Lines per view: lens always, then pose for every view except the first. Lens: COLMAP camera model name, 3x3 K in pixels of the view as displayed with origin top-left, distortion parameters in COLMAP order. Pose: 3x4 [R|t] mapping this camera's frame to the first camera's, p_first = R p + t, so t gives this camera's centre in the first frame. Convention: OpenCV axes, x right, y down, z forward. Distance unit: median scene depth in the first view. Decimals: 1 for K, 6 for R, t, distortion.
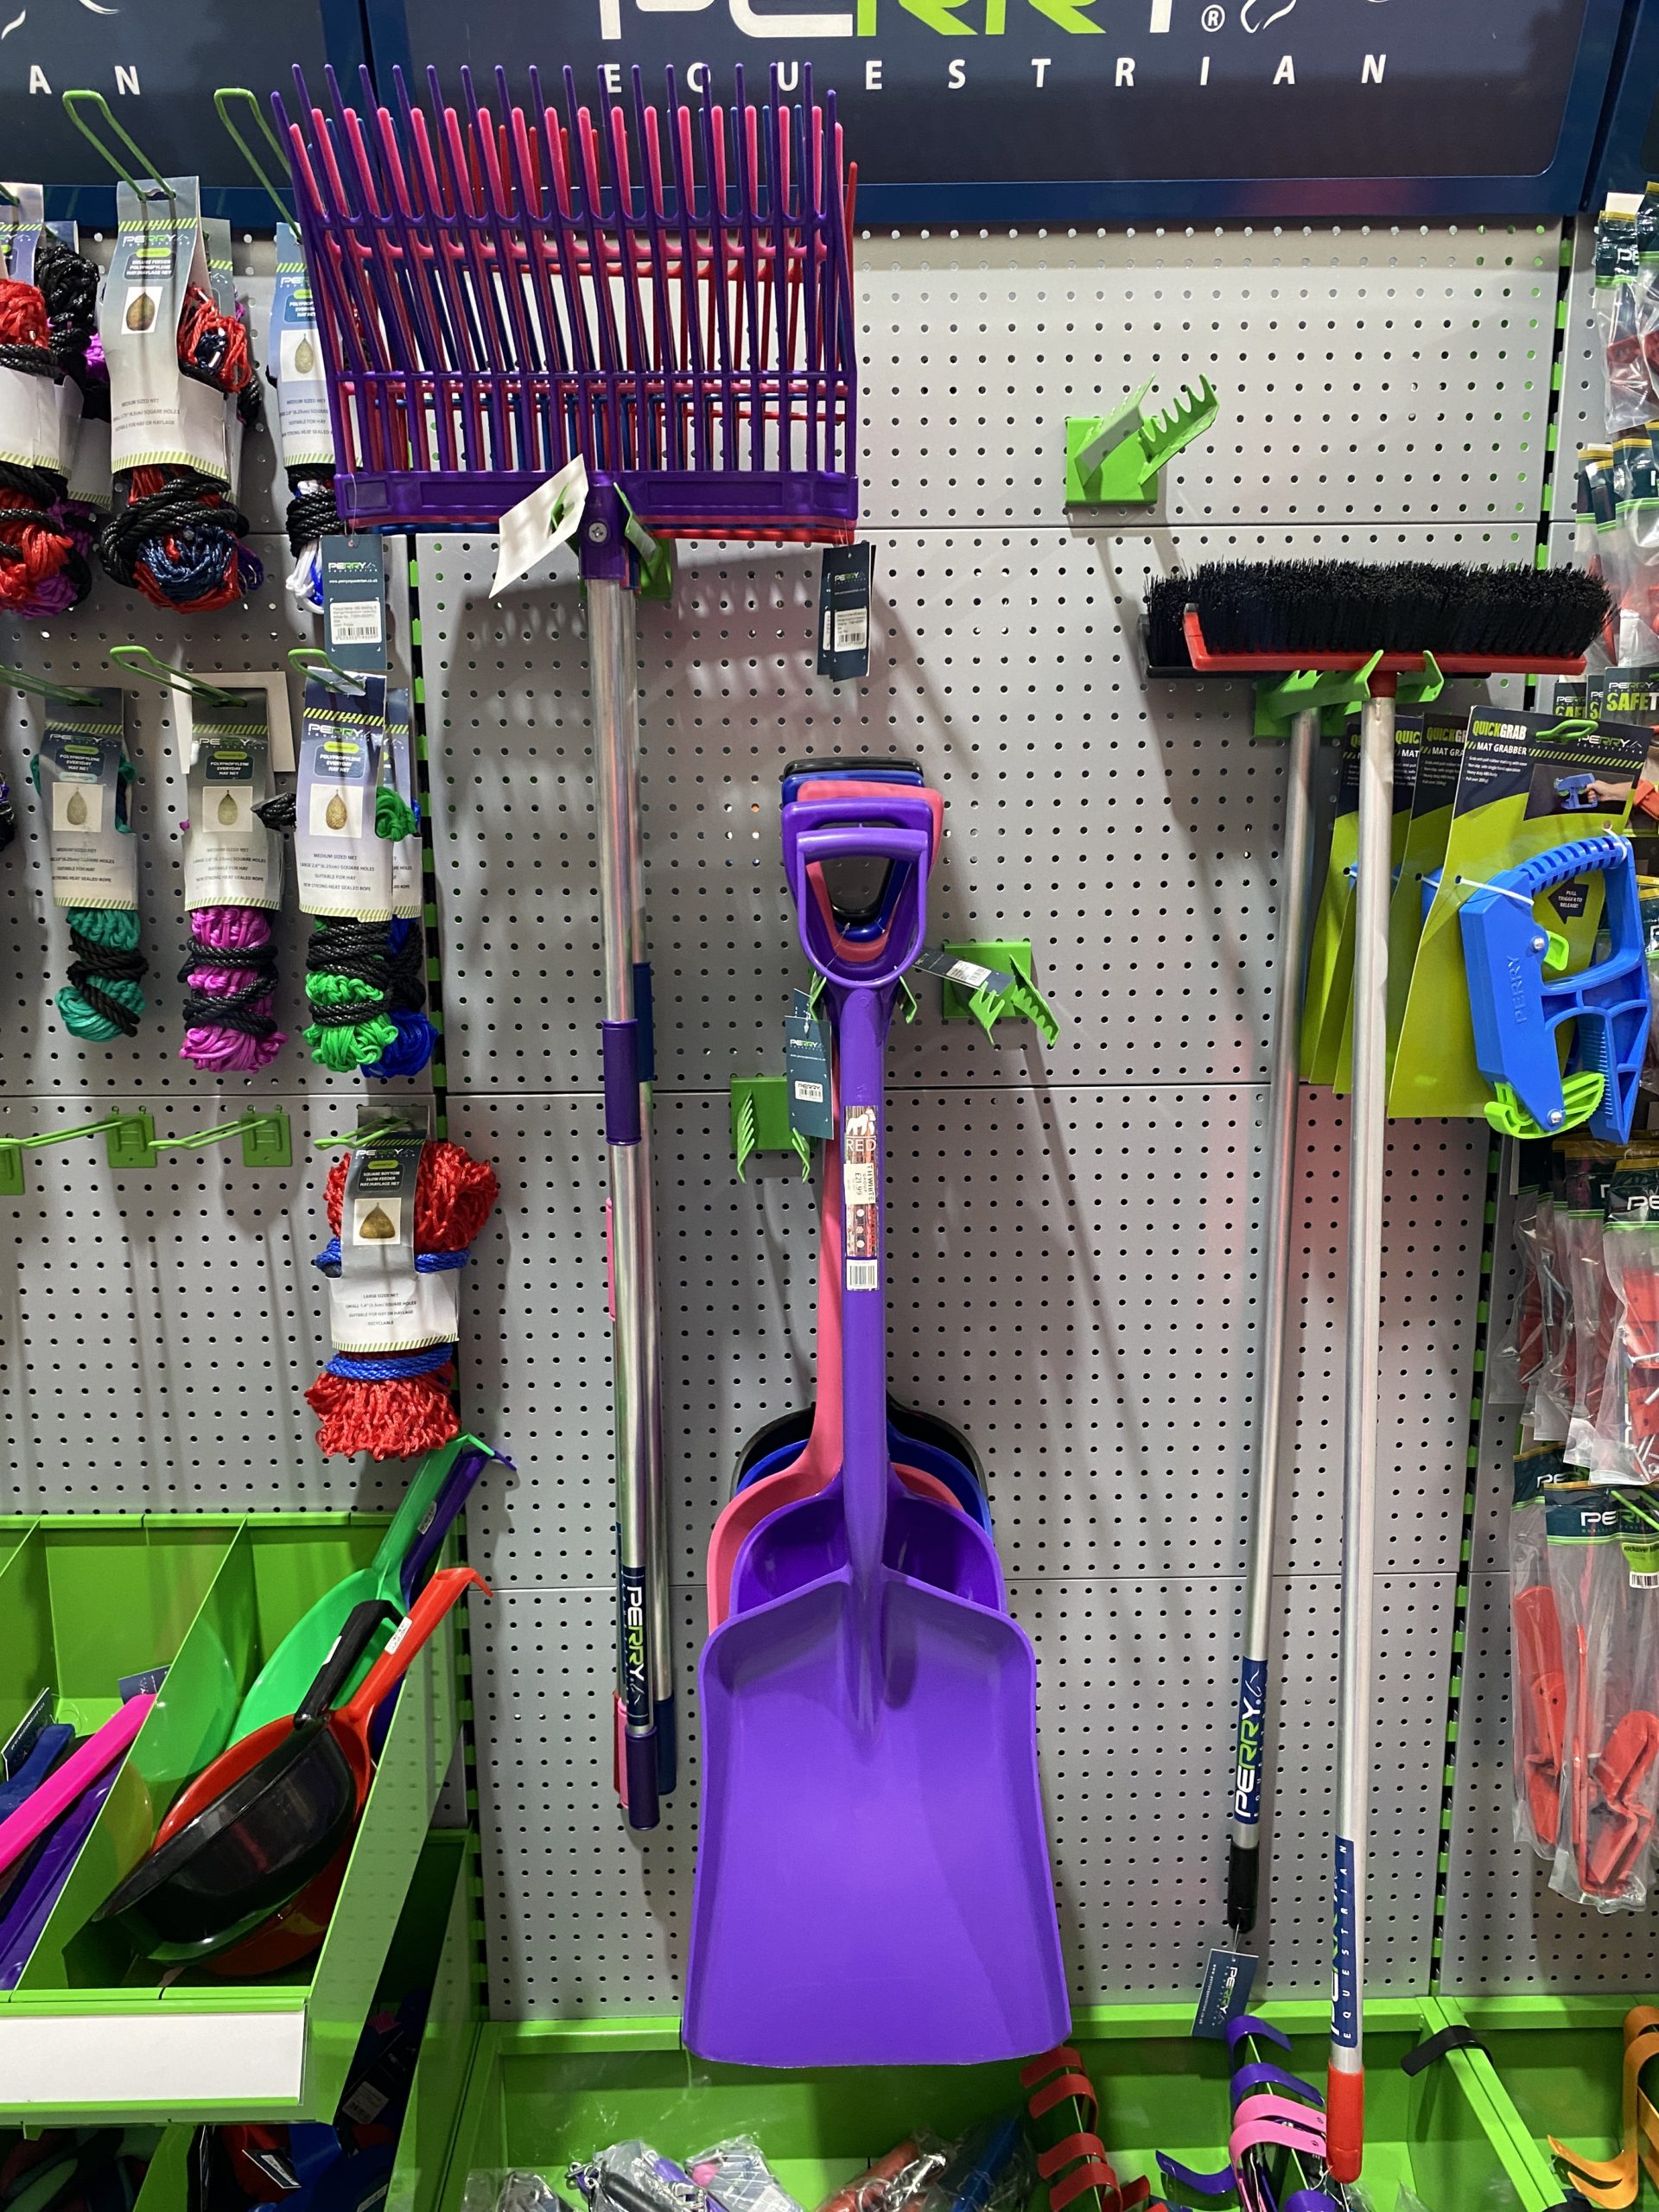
lens RADIAL K [[1705.0, 0, 837.9], [0, 1705.0, 1116.6], [0, 0, 1]] dist [0.015708, -0.014497]
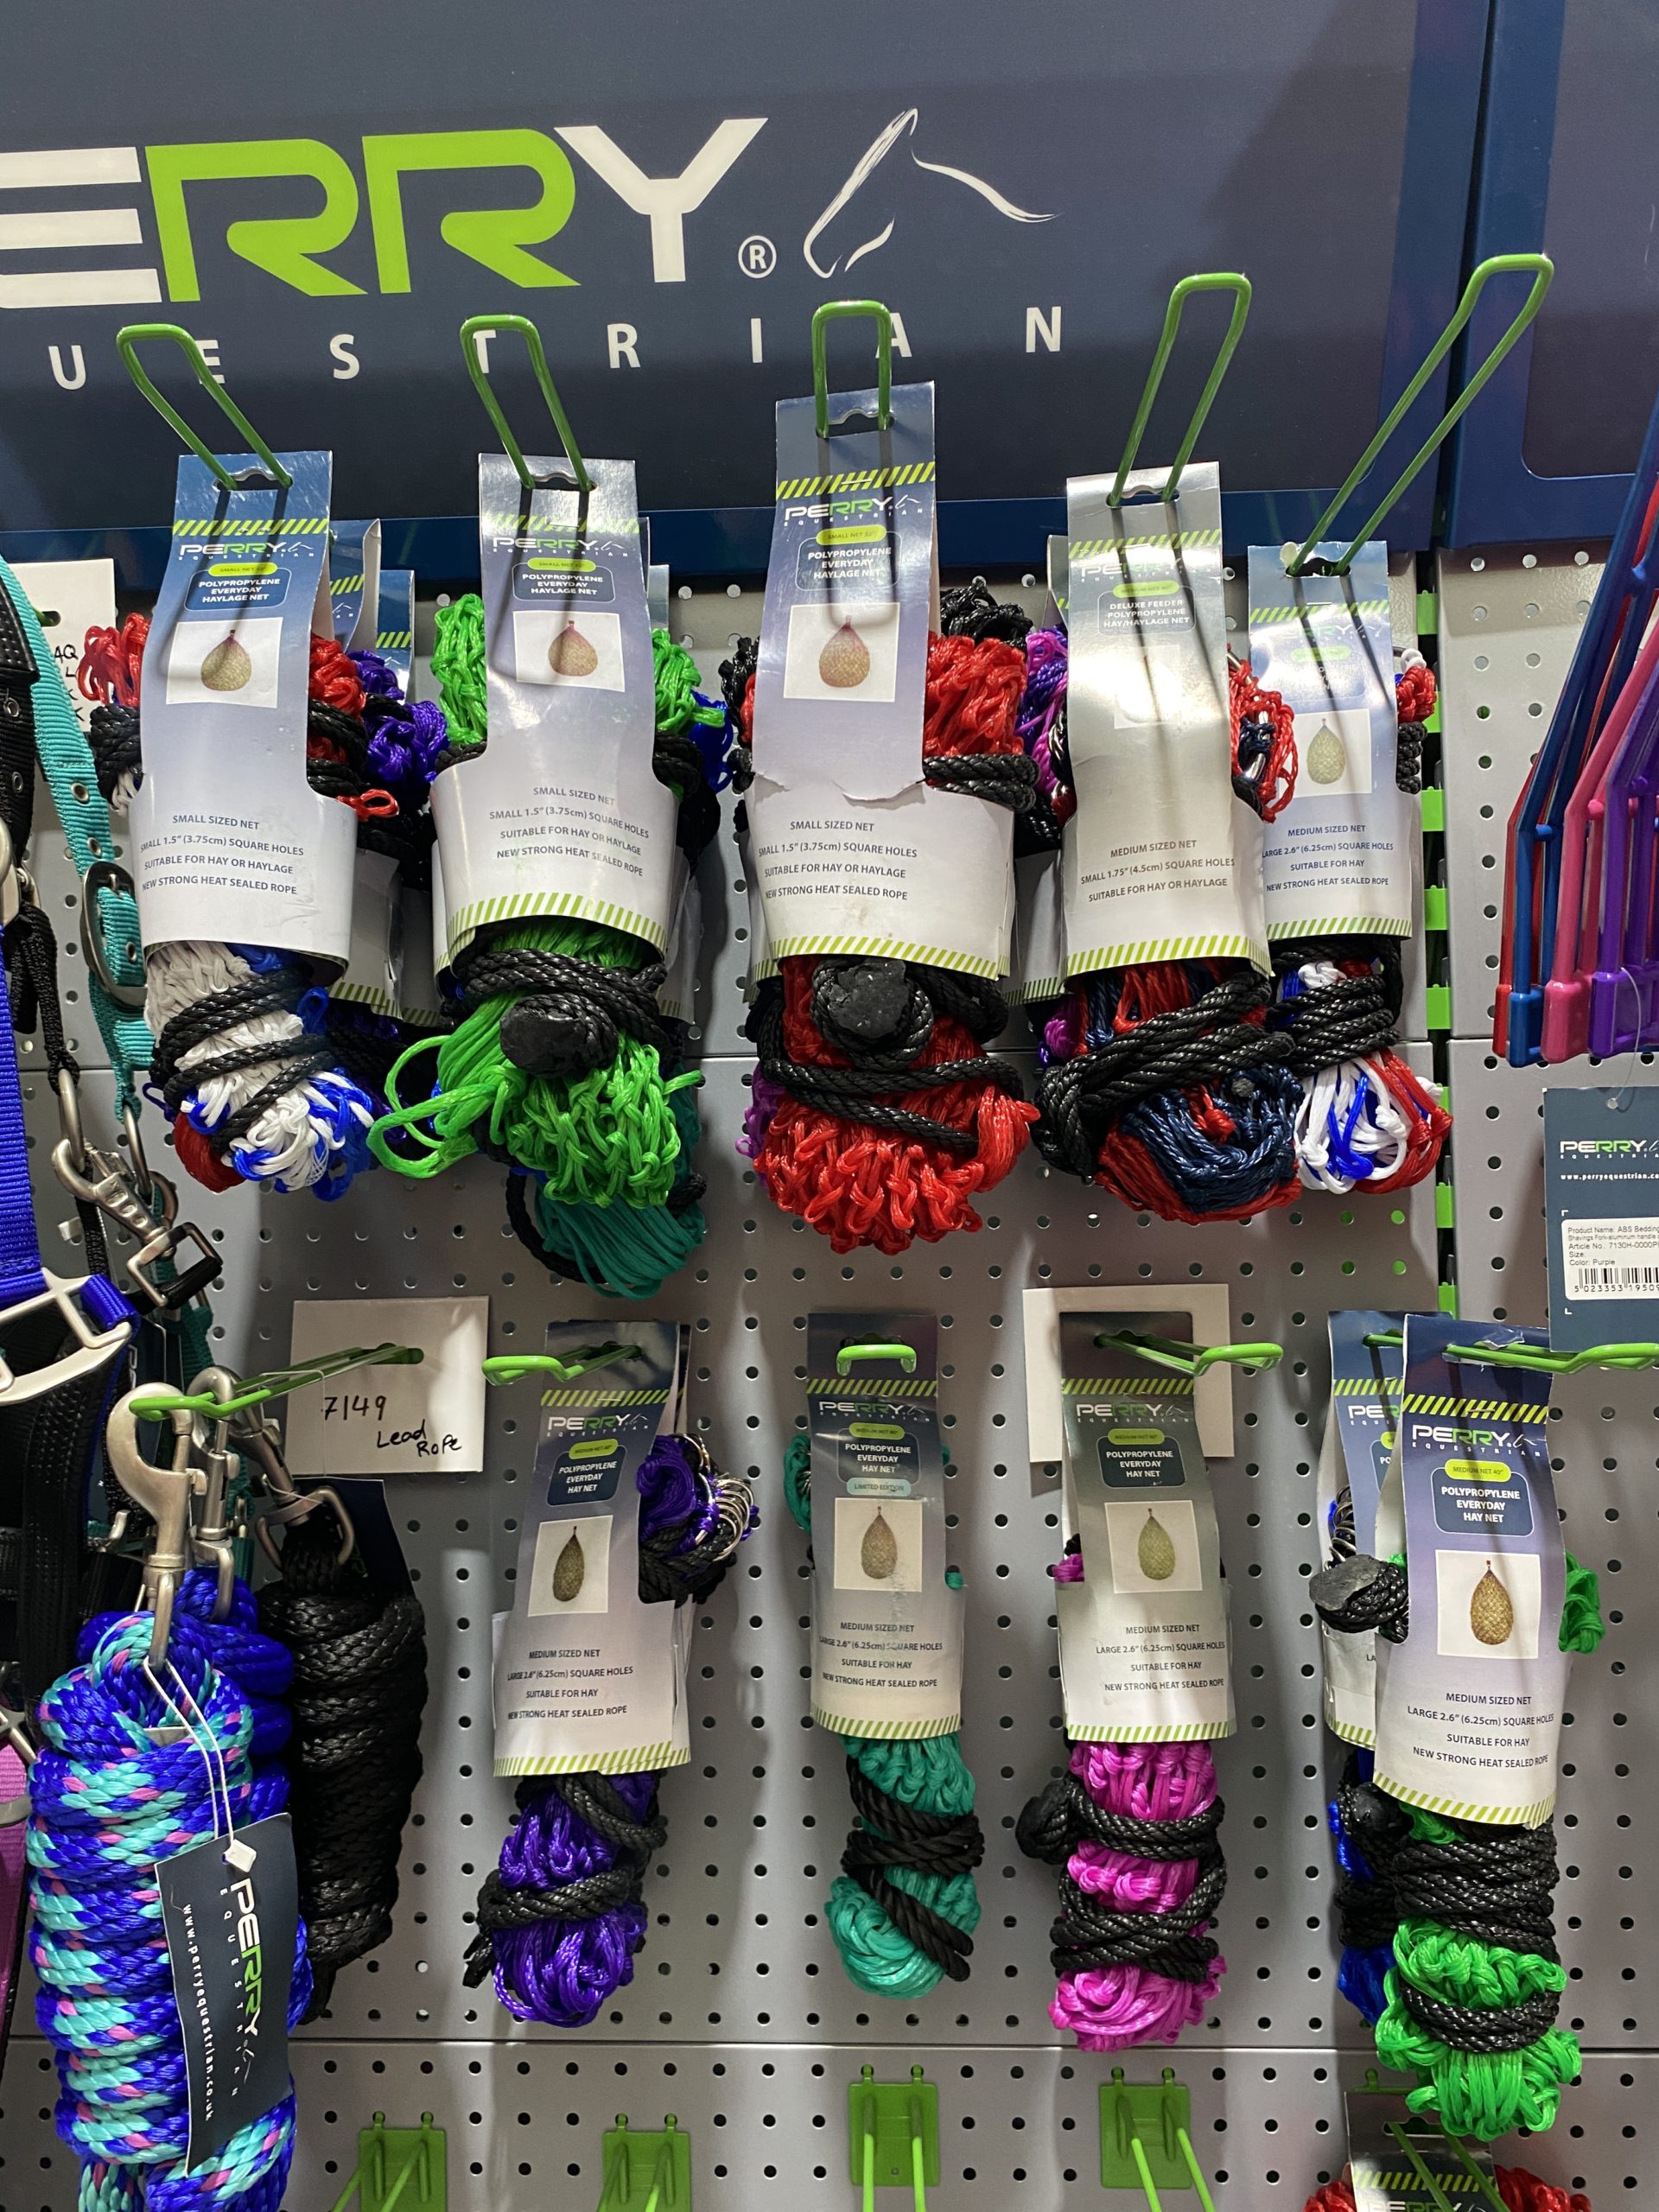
lens RADIAL K [[1705.0, 0, 822.1], [0, 1705.0, 1112.5], [0, 0, 1]] dist [0.015708, -0.014497]
pose [[0.996689, -0.020186, -0.078760, -0.413714], [0.003606, 0.978711, -0.205213, -0.202630], [0.081225, 0.204249, 0.975543, 0.436067]]
